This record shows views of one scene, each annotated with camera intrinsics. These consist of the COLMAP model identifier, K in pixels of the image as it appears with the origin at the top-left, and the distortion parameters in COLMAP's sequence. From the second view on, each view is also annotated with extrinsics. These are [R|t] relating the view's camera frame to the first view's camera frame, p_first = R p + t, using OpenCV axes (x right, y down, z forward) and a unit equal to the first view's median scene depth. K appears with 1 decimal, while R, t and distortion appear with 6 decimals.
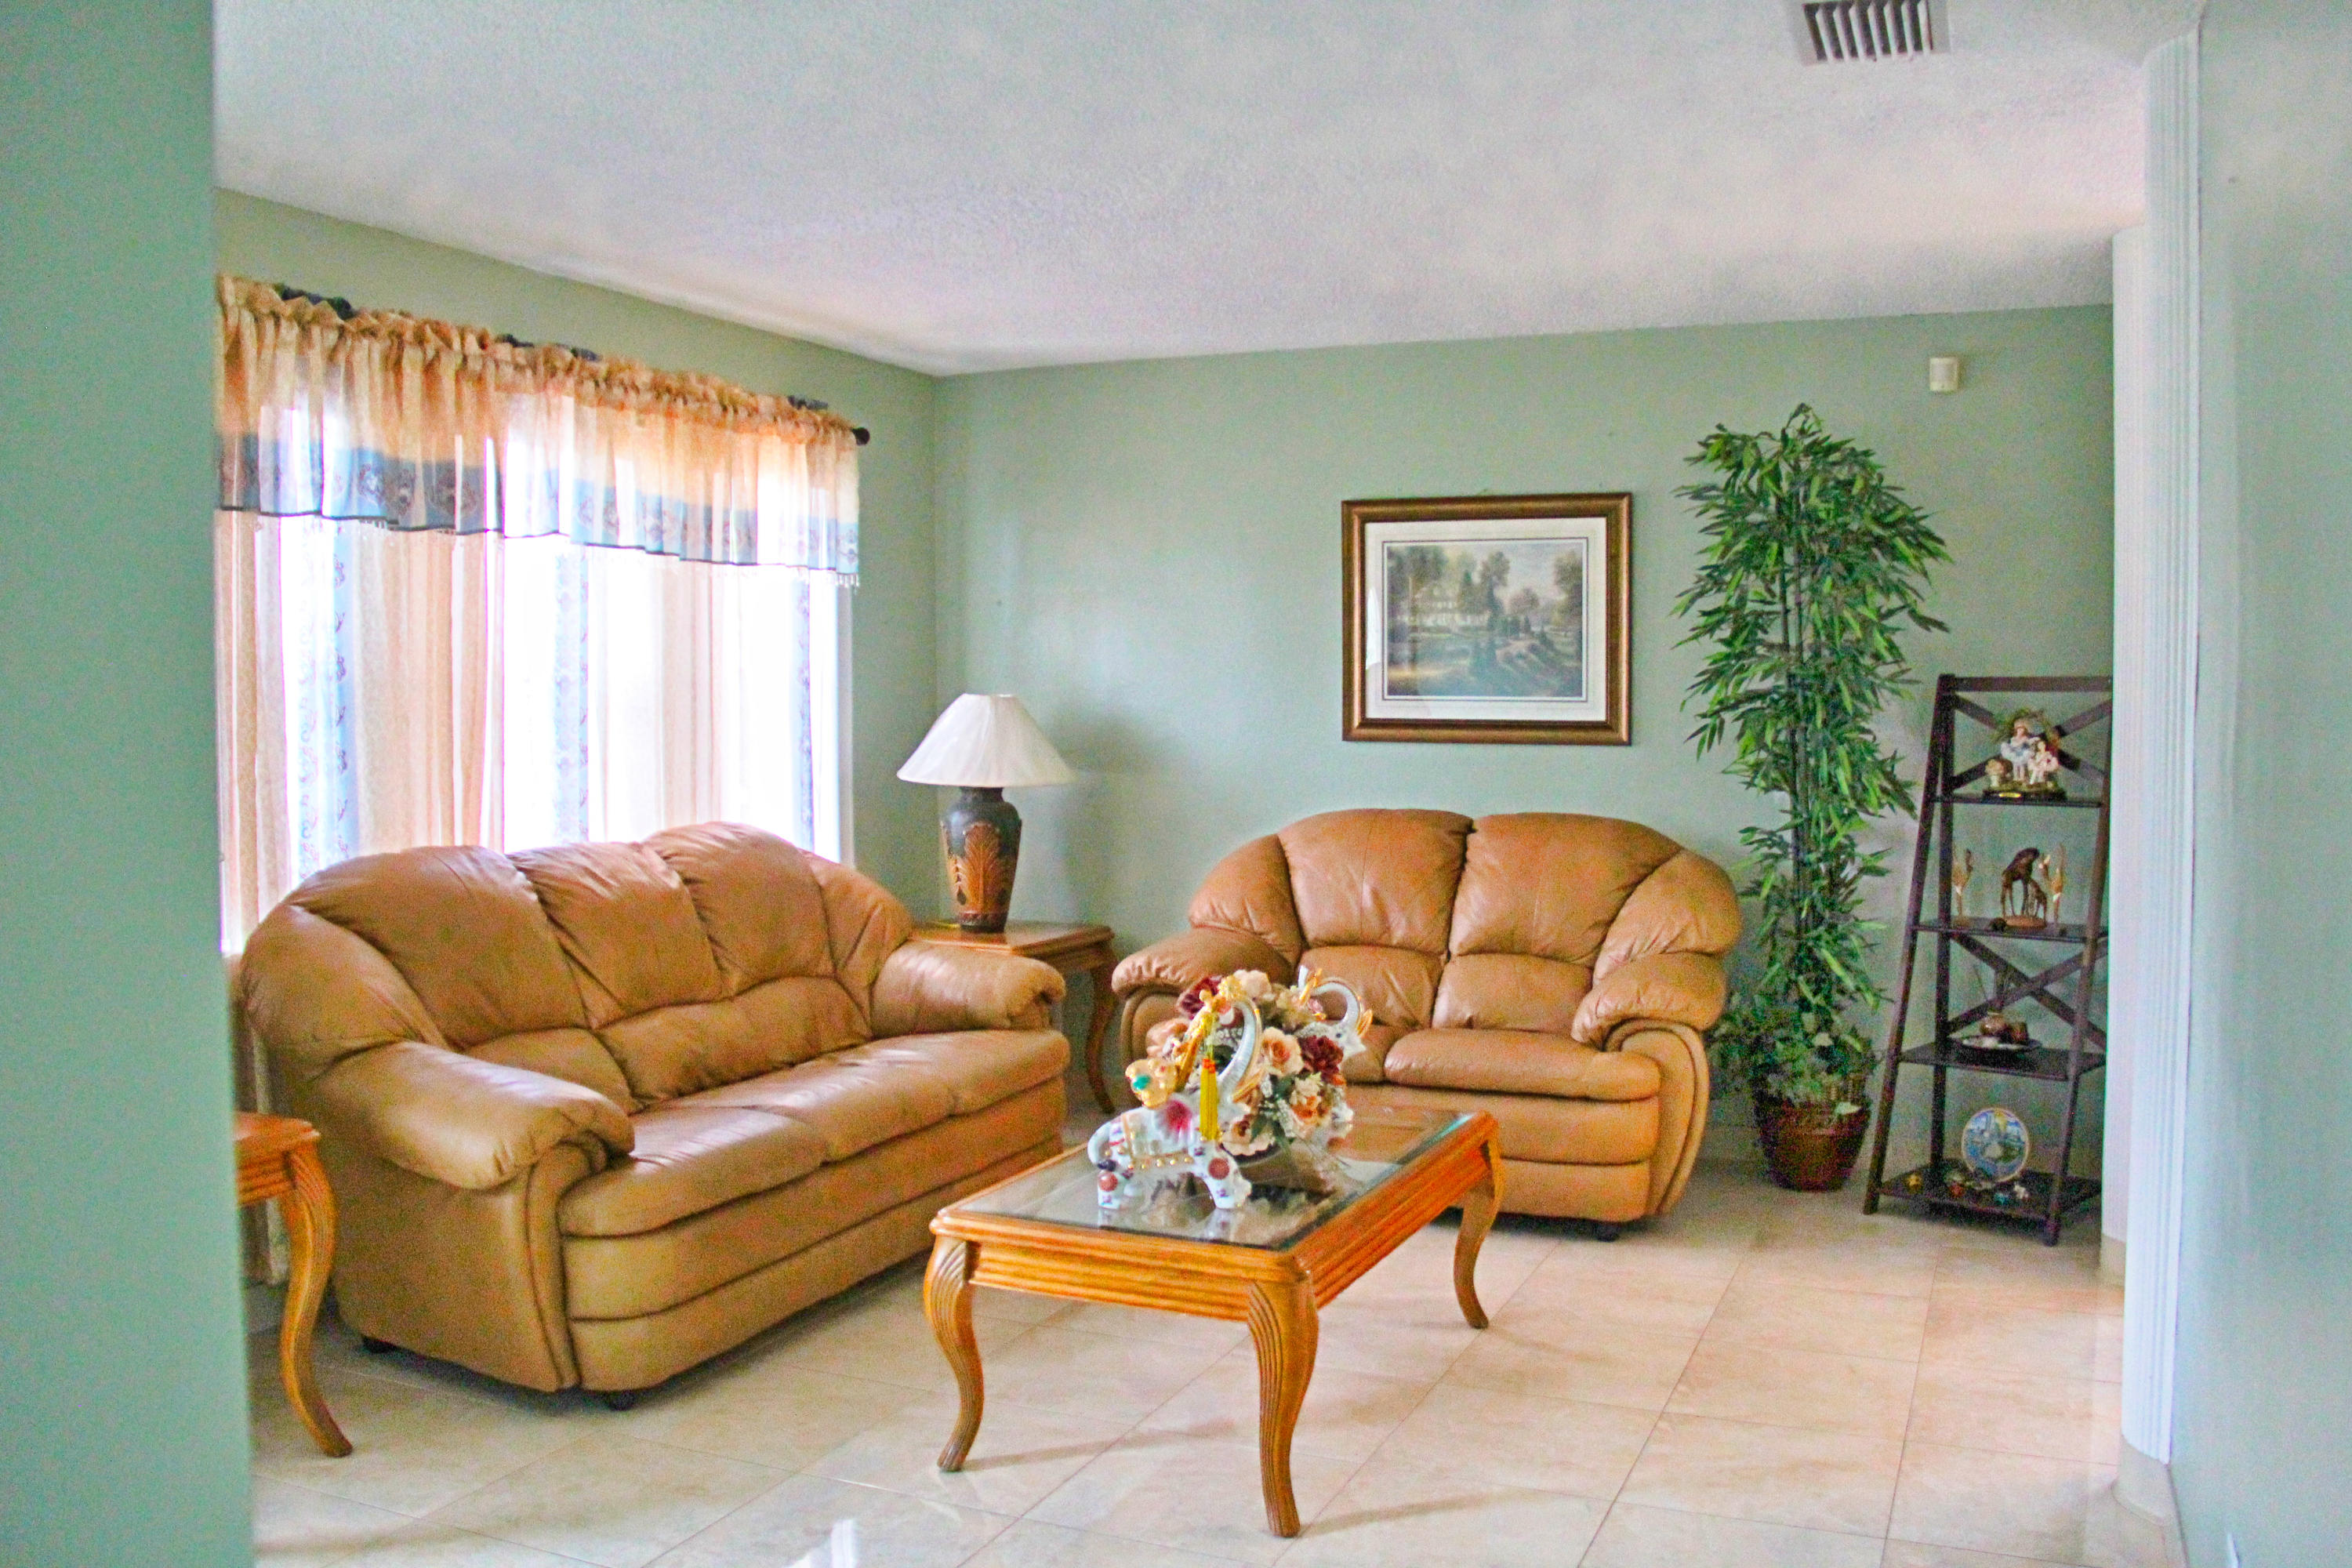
lens RADIAL K [[1984.8, 0, 1176.0], [0, 1984.8, 784.0], [0, 0, 1]] dist [-0.115987, 0.005678]
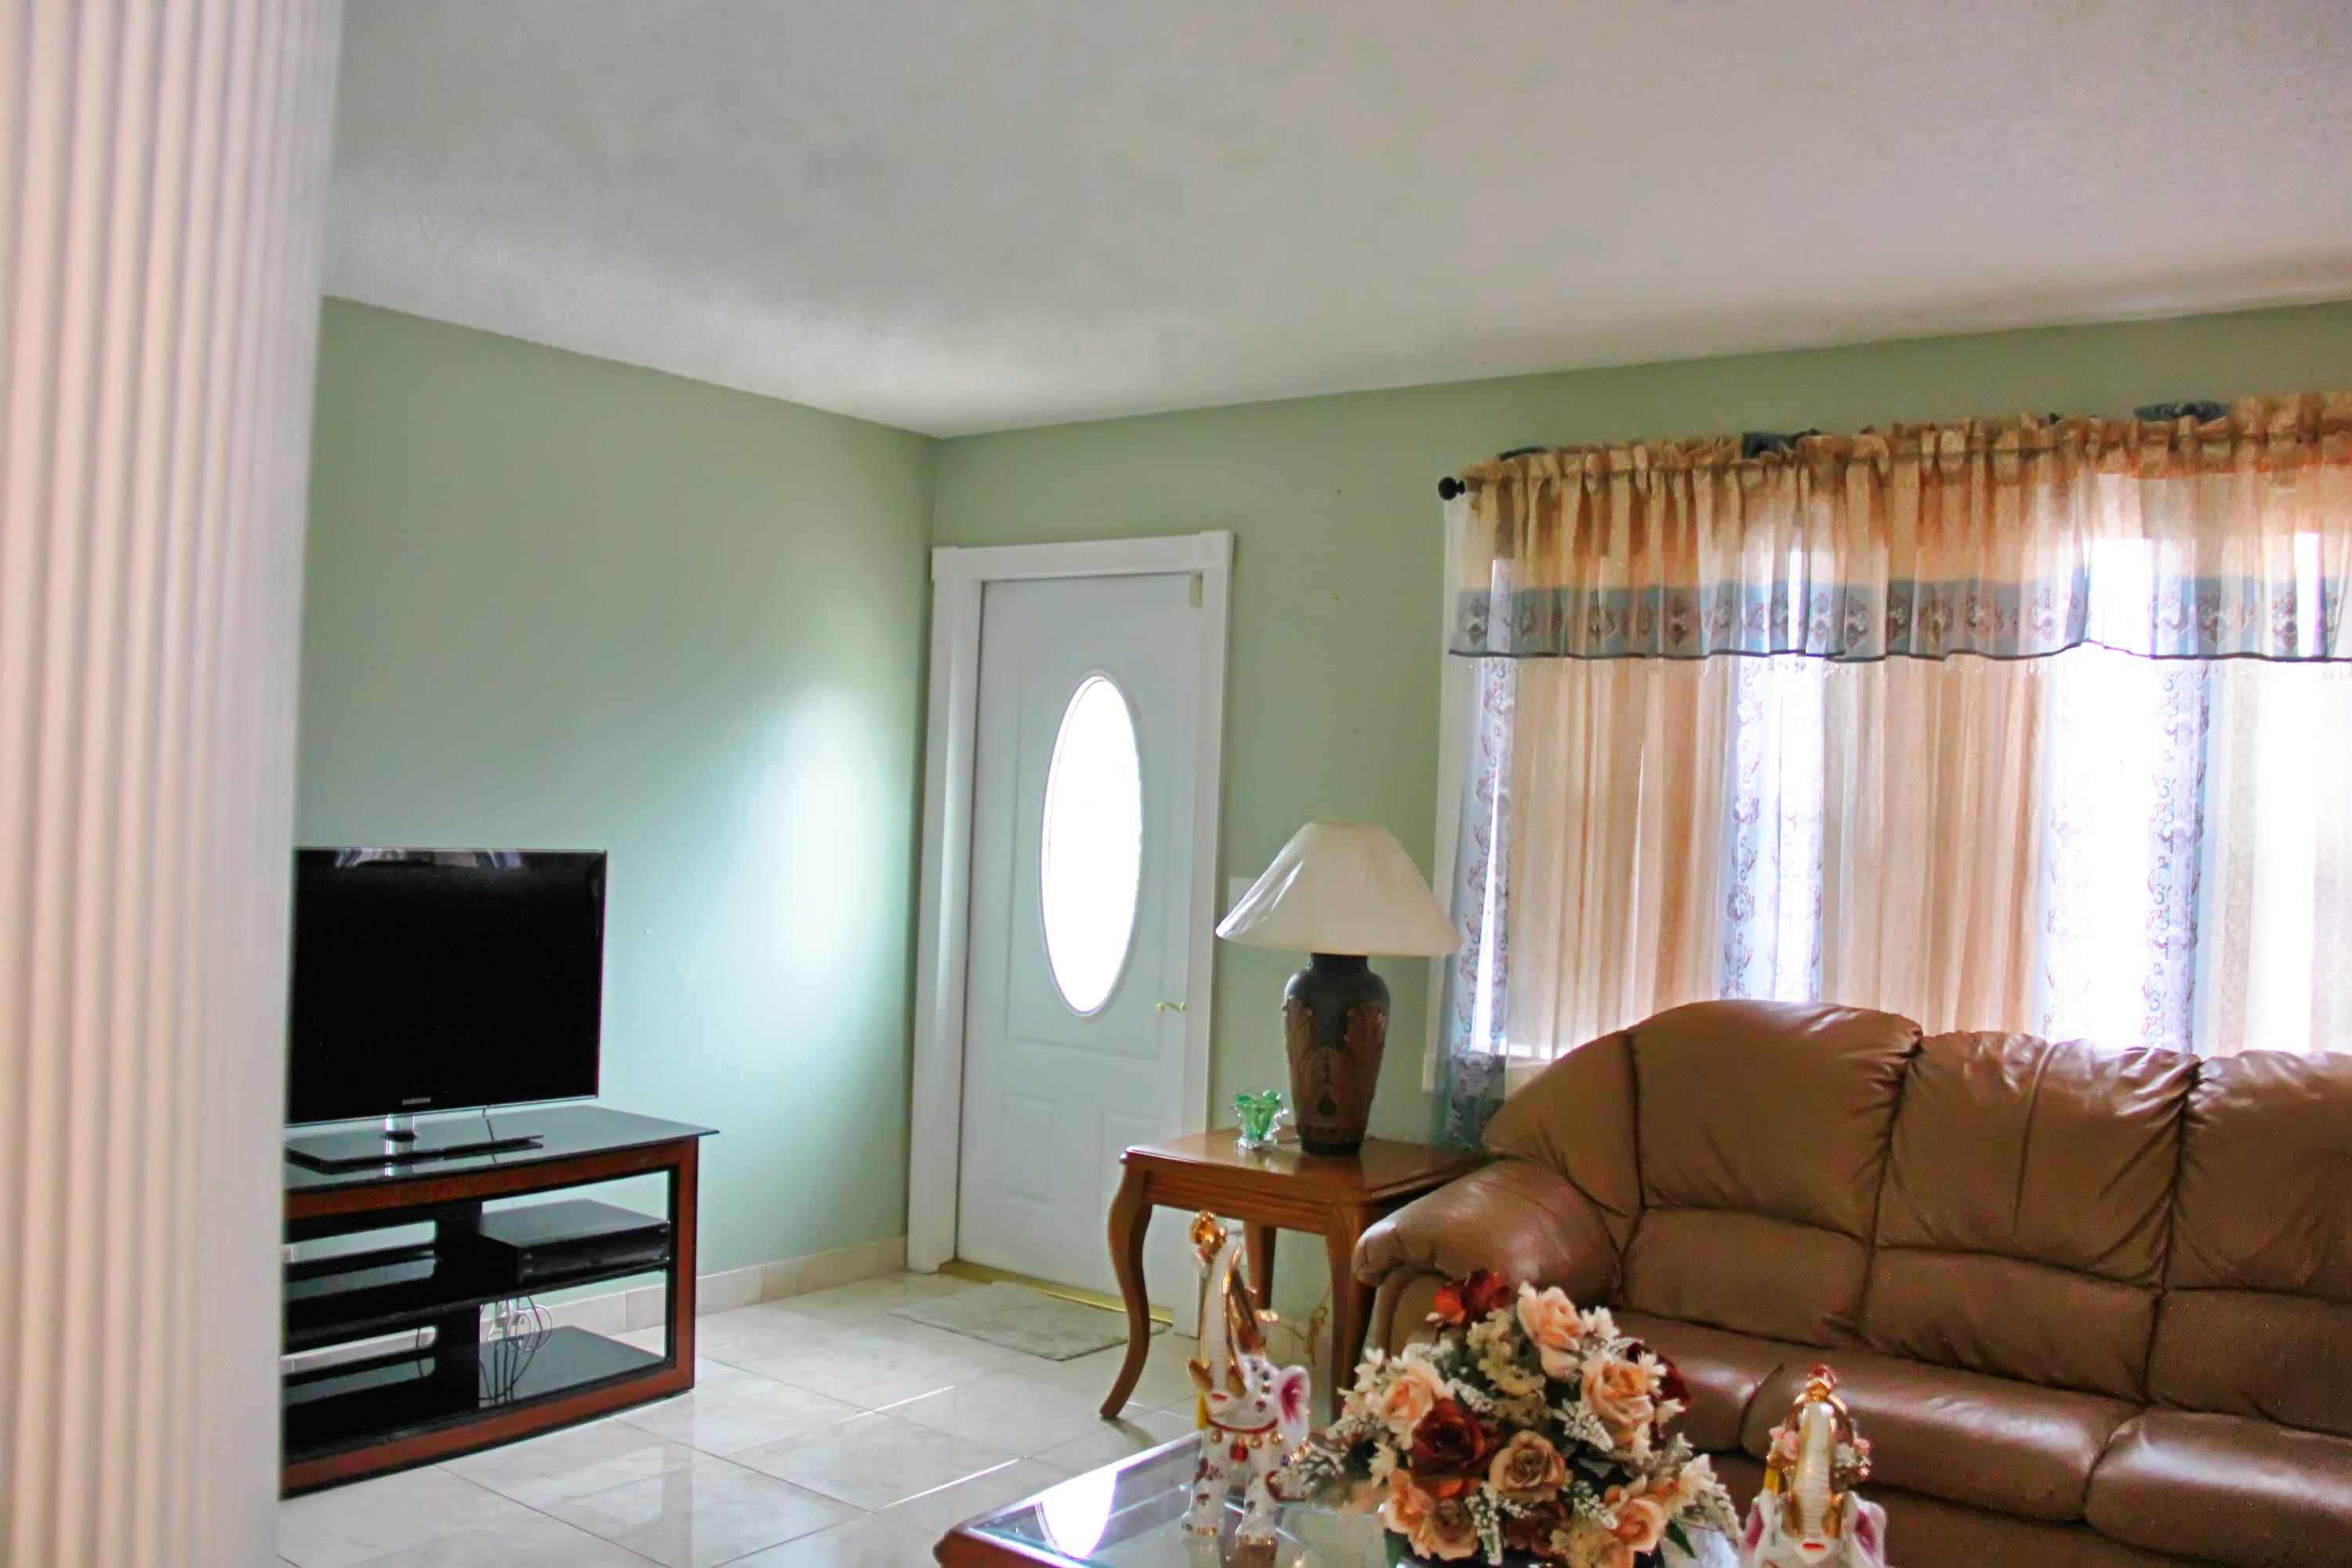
lens RADIAL K [[1984.8, 0, 1176.0], [0, 1984.8, 784.0], [0, 0, 1]] dist [-0.115987, 0.005678]
pose [[-0.232161, -0.007036, -0.972652, 0.579846], [-0.079204, 0.996790, 0.011695, -0.057287], [0.969447, 0.079753, -0.231973, 0.901133]]
